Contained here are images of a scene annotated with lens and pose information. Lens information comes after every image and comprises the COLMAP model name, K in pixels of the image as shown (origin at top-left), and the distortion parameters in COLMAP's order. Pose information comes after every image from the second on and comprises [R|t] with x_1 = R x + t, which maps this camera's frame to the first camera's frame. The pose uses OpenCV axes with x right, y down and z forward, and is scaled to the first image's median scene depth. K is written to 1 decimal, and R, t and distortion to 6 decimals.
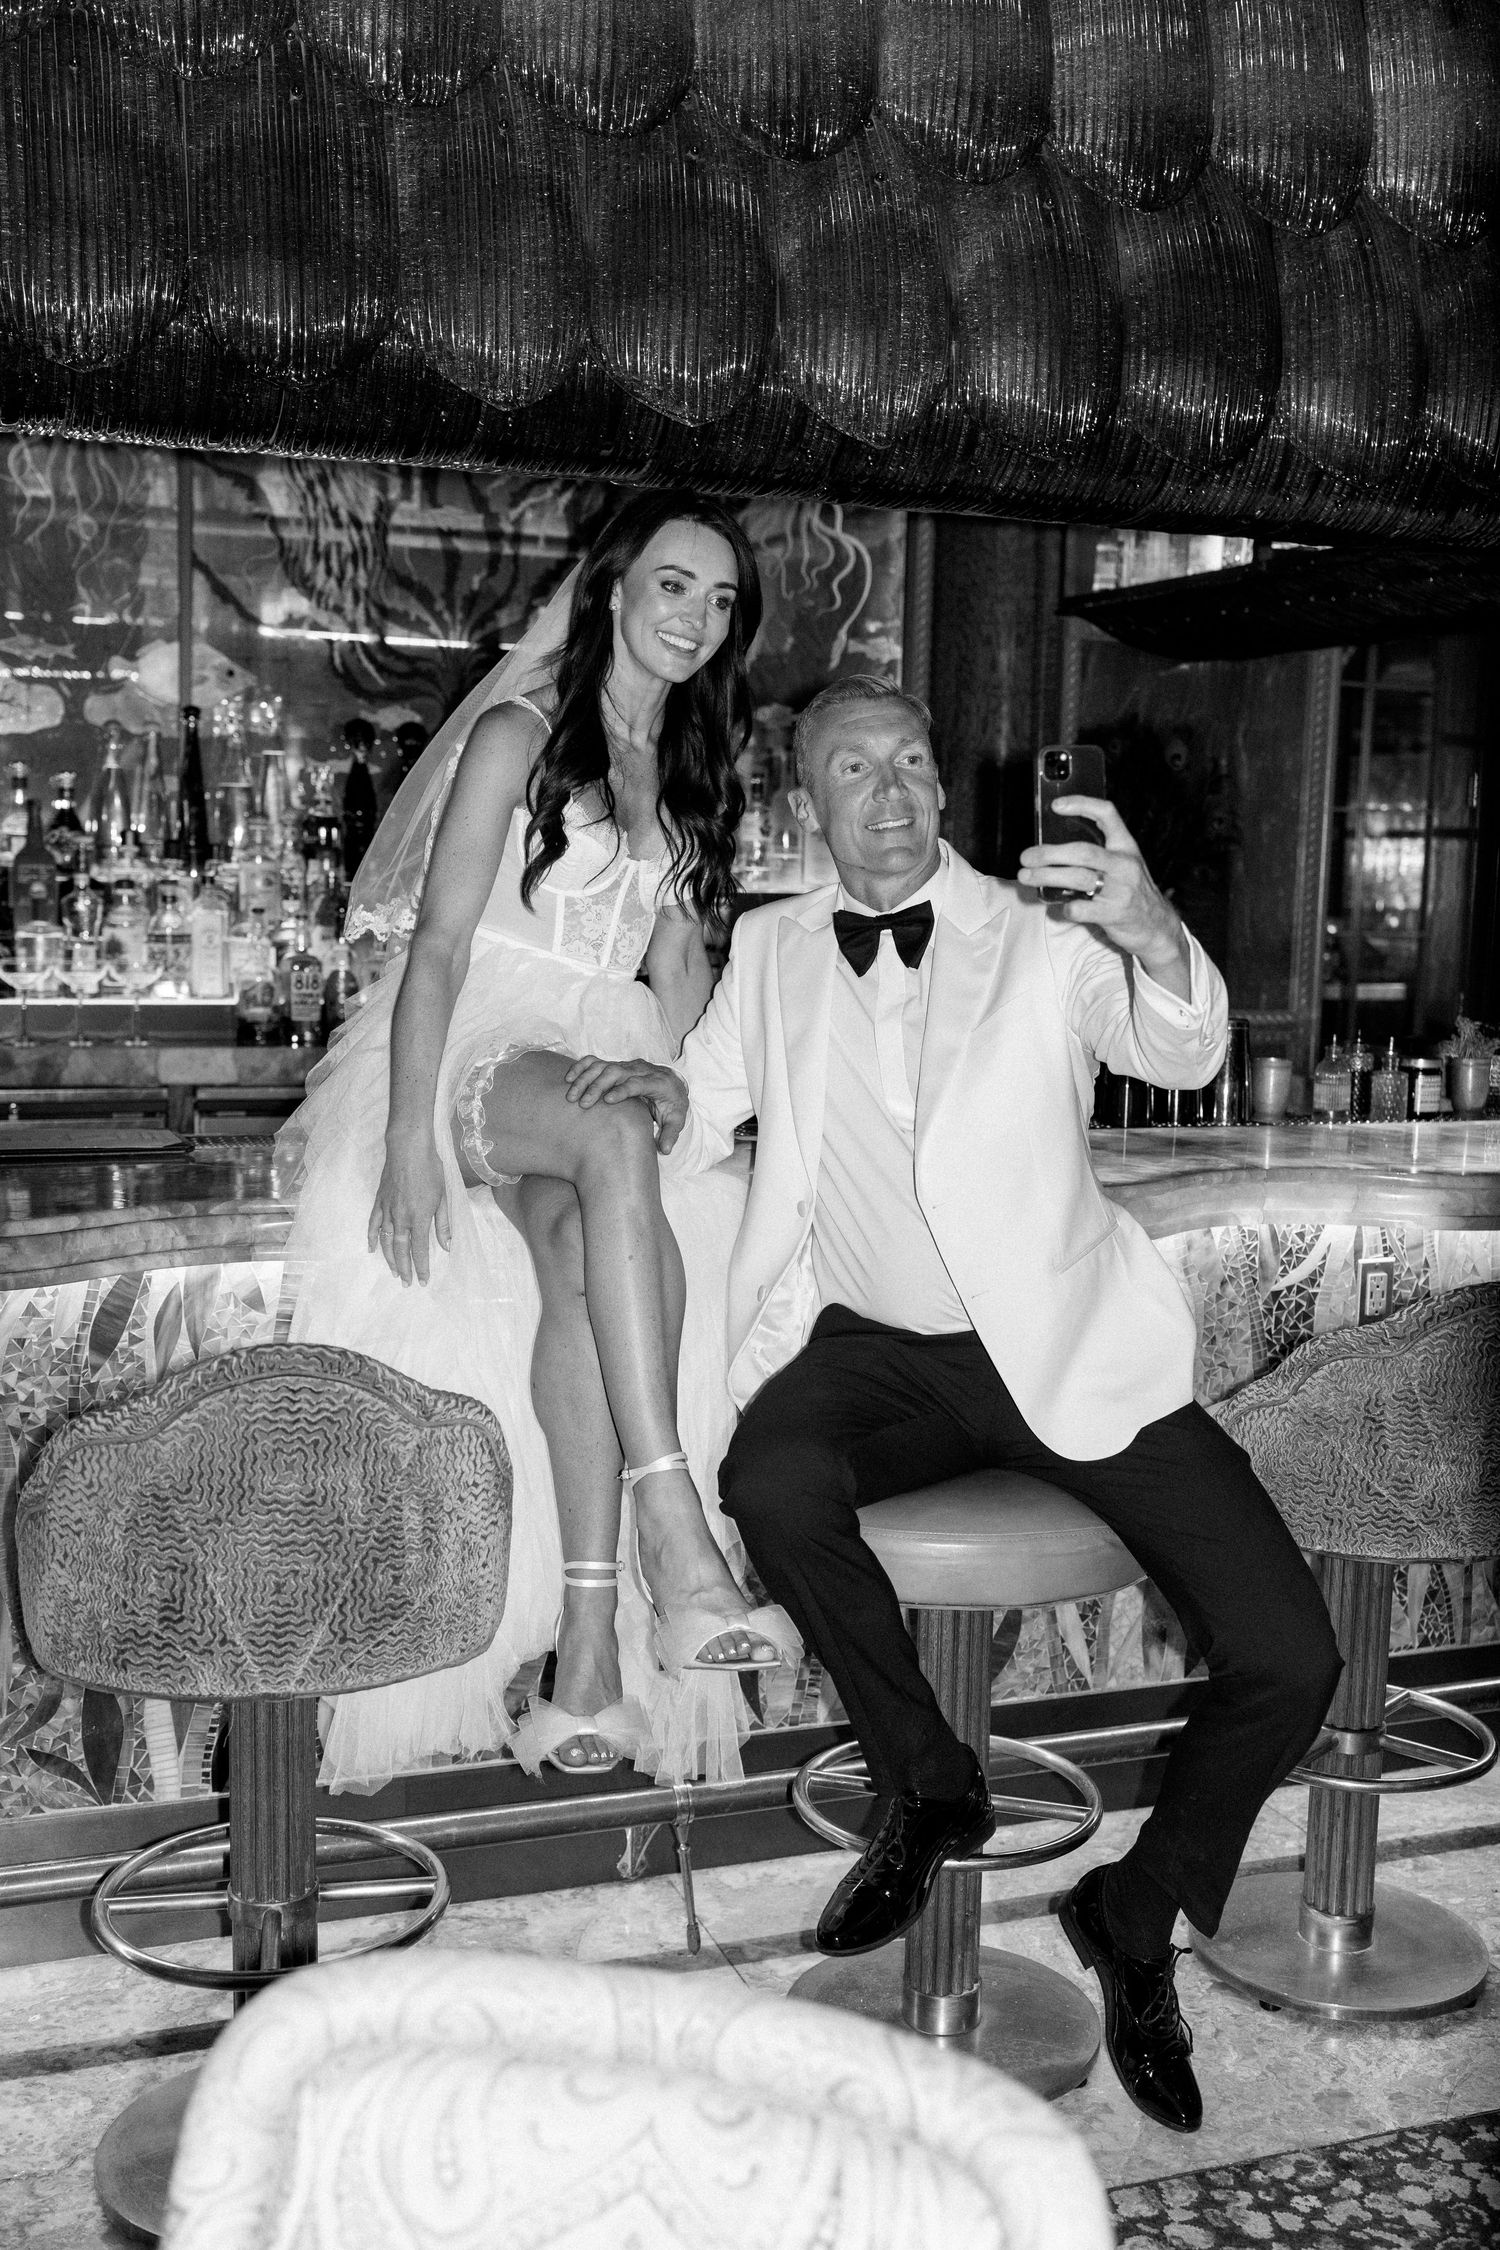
lens RADIAL K [[2237.6, 0, 750.0], [0, 2237.6, 1125.0], [0, 0, 1]] dist [0.011065, -0.014085]
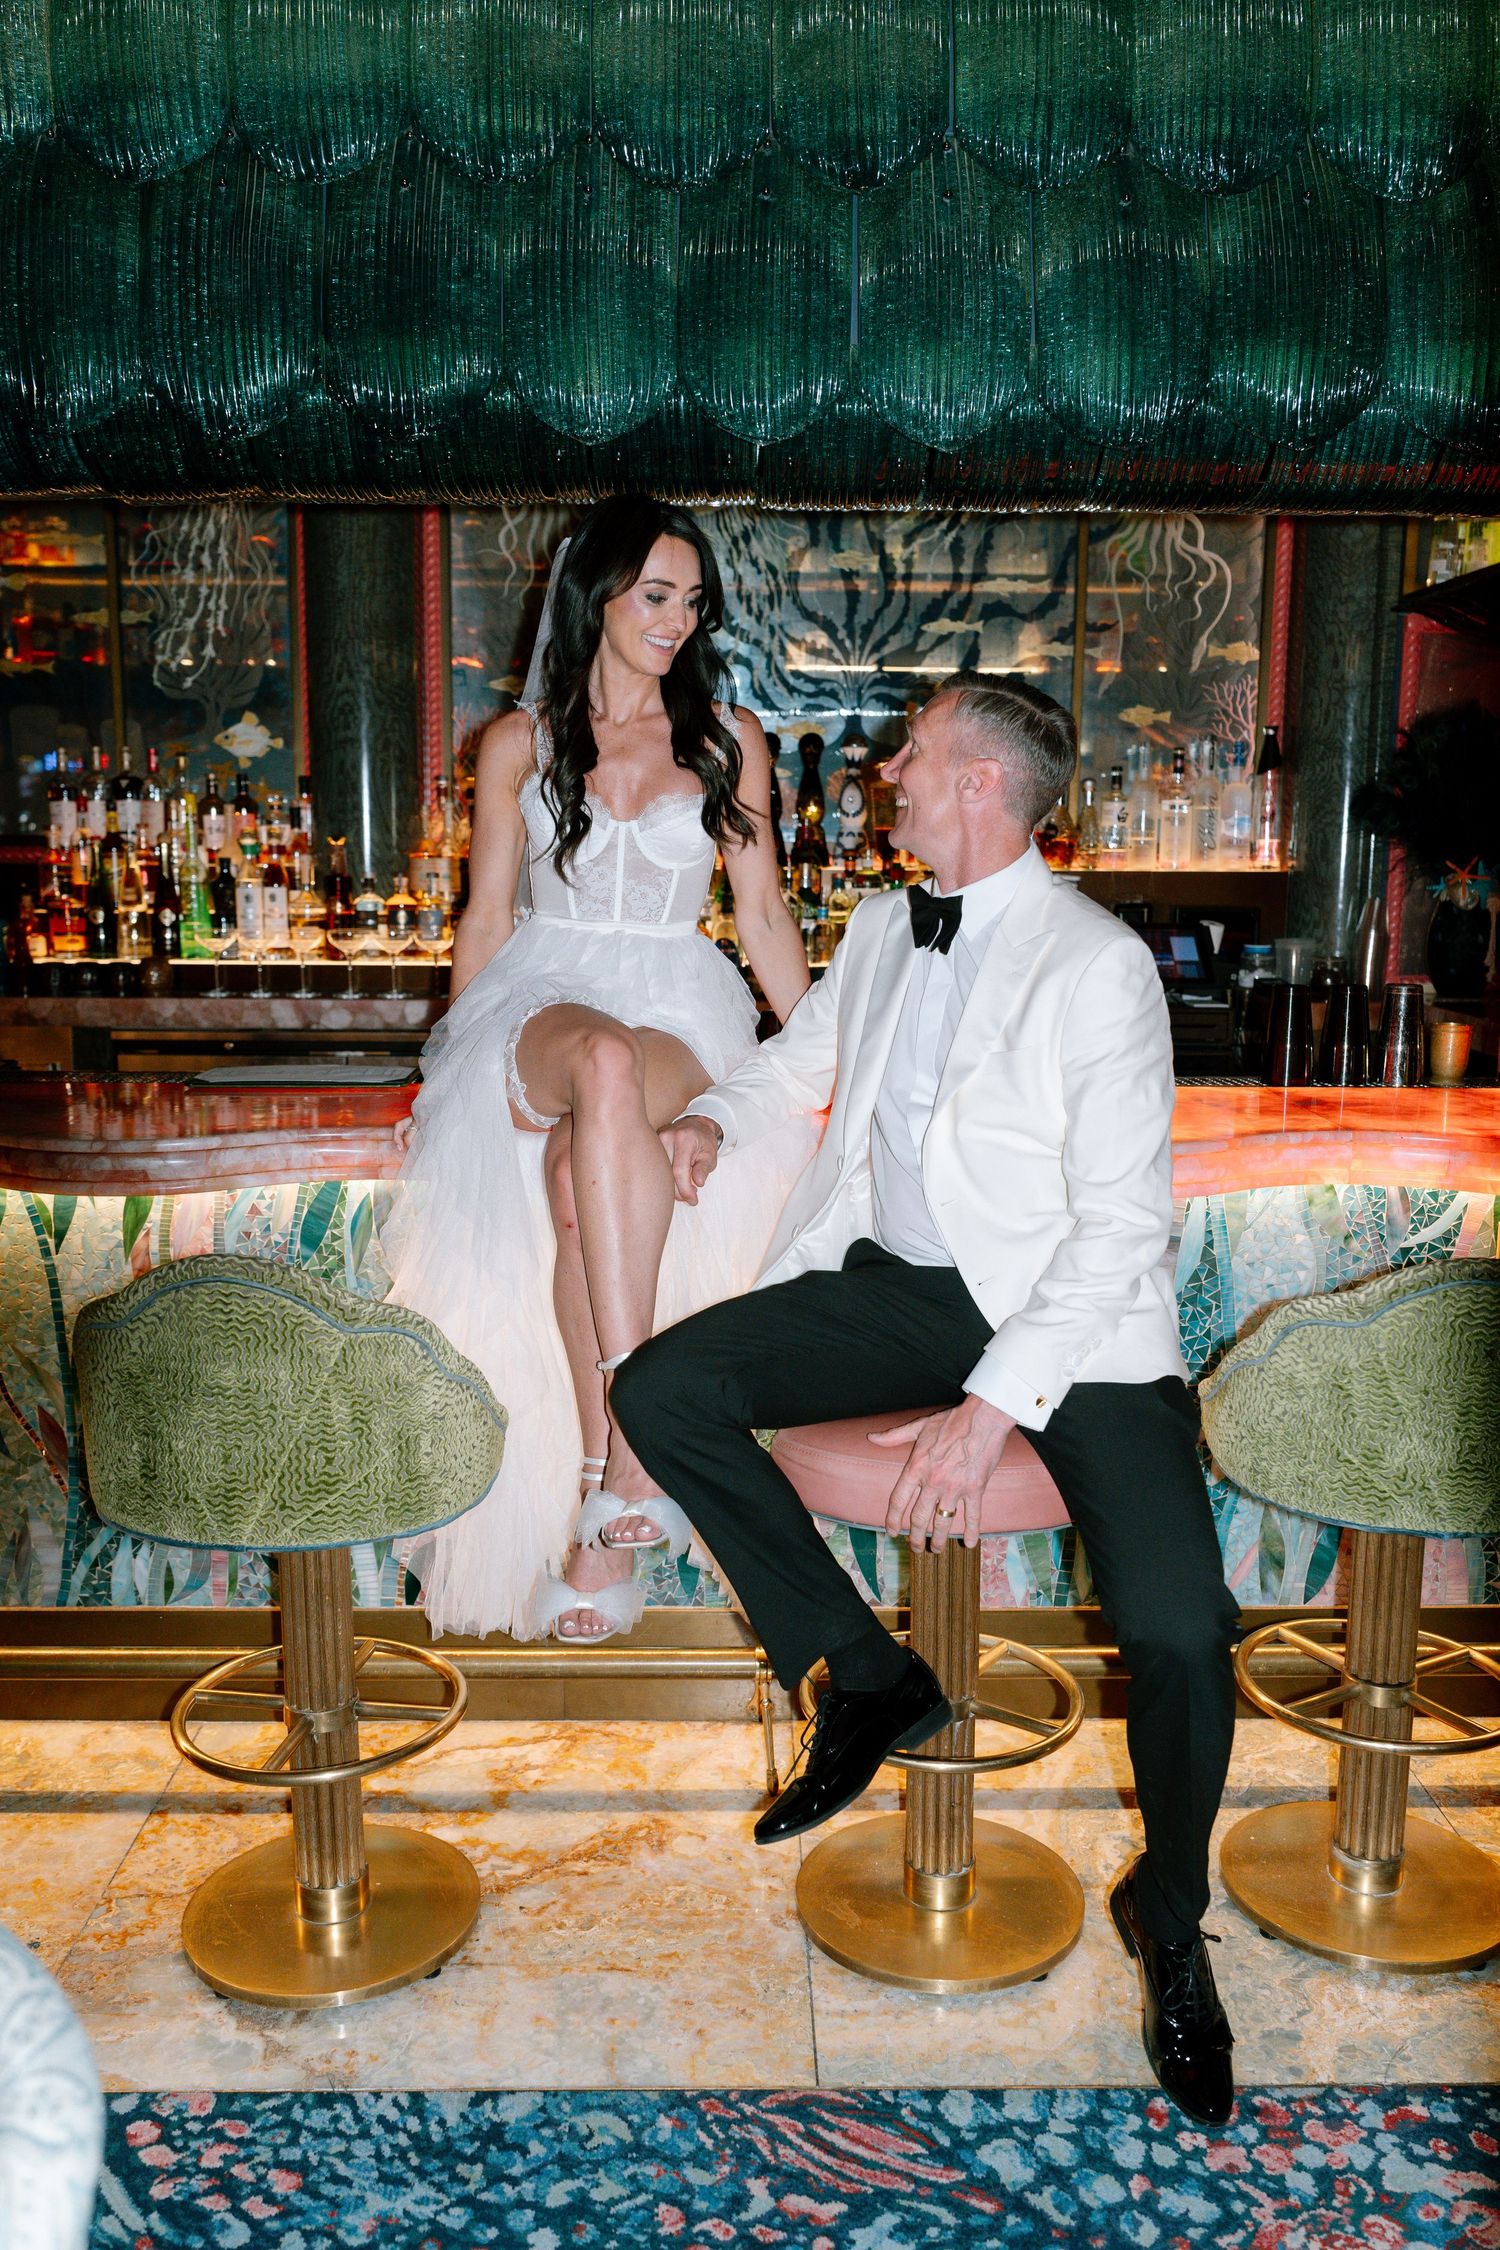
lens RADIAL K [[1764.2, 0, 750.0], [0, 1764.2, 1125.0], [0, 0, 1]] dist [-0.005177, -0.001423]
pose [[0.943947, 0.034260, -0.328315, 0.259405], [-0.022552, 0.998969, 0.039405, -0.009746], [0.329327, -0.029792, 0.943746, 0.157718]]
